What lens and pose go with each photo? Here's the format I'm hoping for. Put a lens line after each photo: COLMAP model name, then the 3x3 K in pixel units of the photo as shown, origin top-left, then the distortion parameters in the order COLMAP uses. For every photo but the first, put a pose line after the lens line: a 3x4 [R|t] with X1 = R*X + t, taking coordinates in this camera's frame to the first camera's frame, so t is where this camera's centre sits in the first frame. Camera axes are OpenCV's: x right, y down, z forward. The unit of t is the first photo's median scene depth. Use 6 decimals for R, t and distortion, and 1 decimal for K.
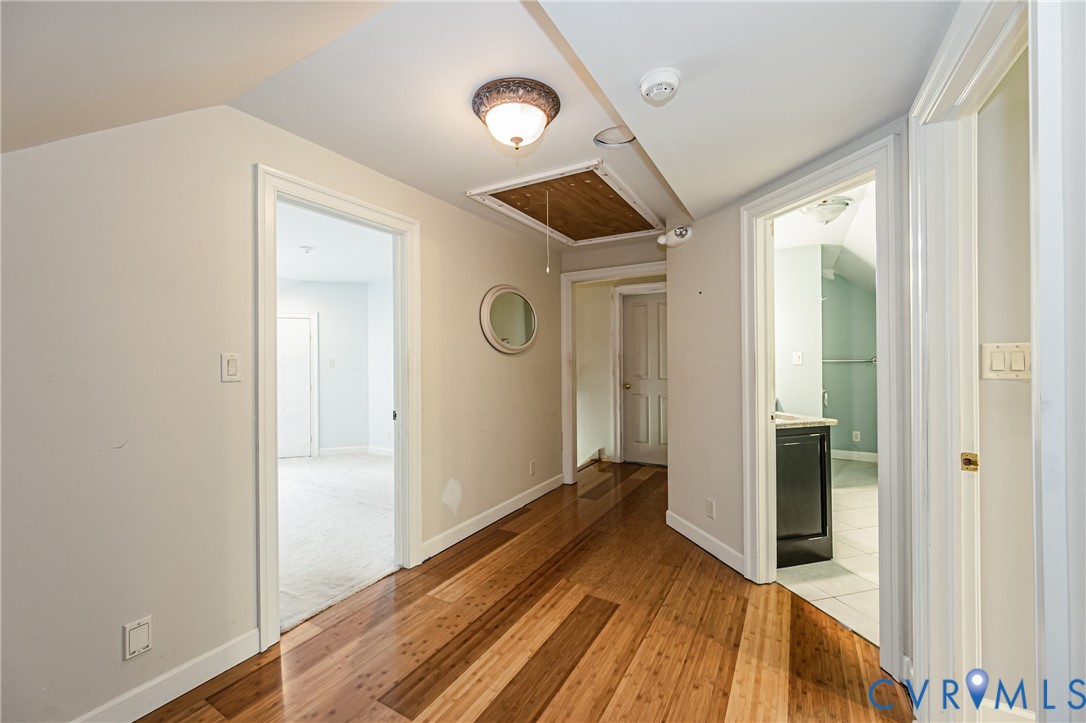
lens RADIAL K [[434.4, 0, 543.2], [0, 434.4, 359.7], [0, 0, 1]] dist [-0.000321, 0.000345]
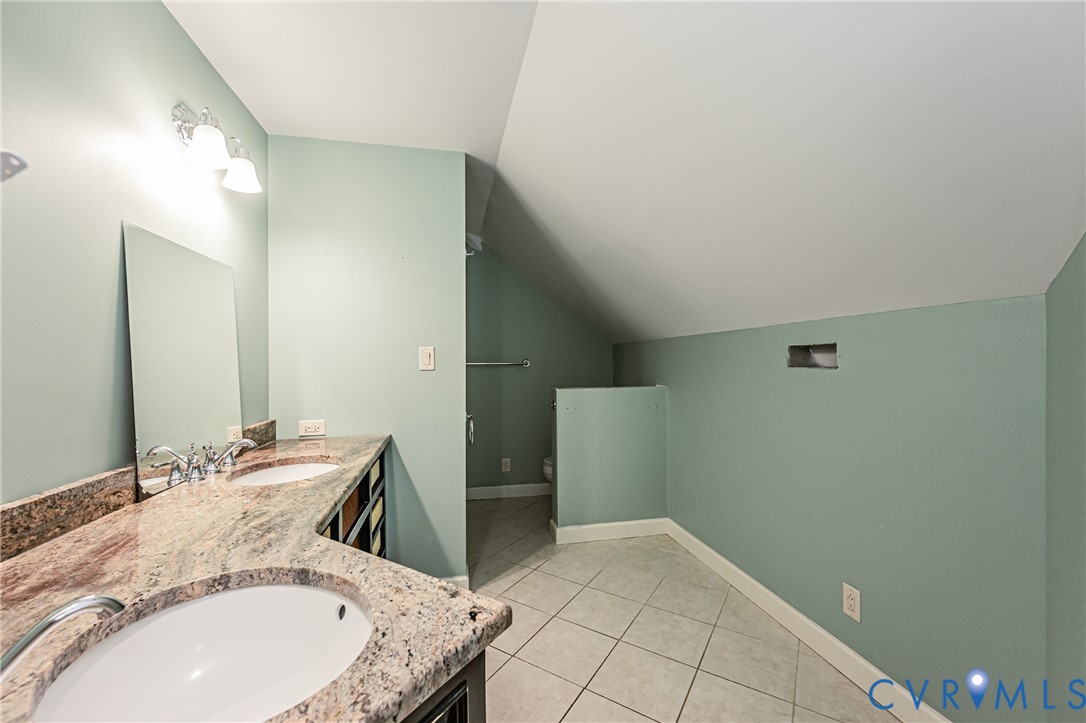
lens RADIAL K [[434.4, 0, 545.0], [0, 434.4, 362.9], [0, 0, 1]] dist [-0.000321, 0.000345]
pose [[0.736102, 0.003753, 0.676860, 0.267533], [-0.005187, 0.999987, 0.000097, 0.001240], [-0.676851, -0.003582, 0.736111, 0.410106]]
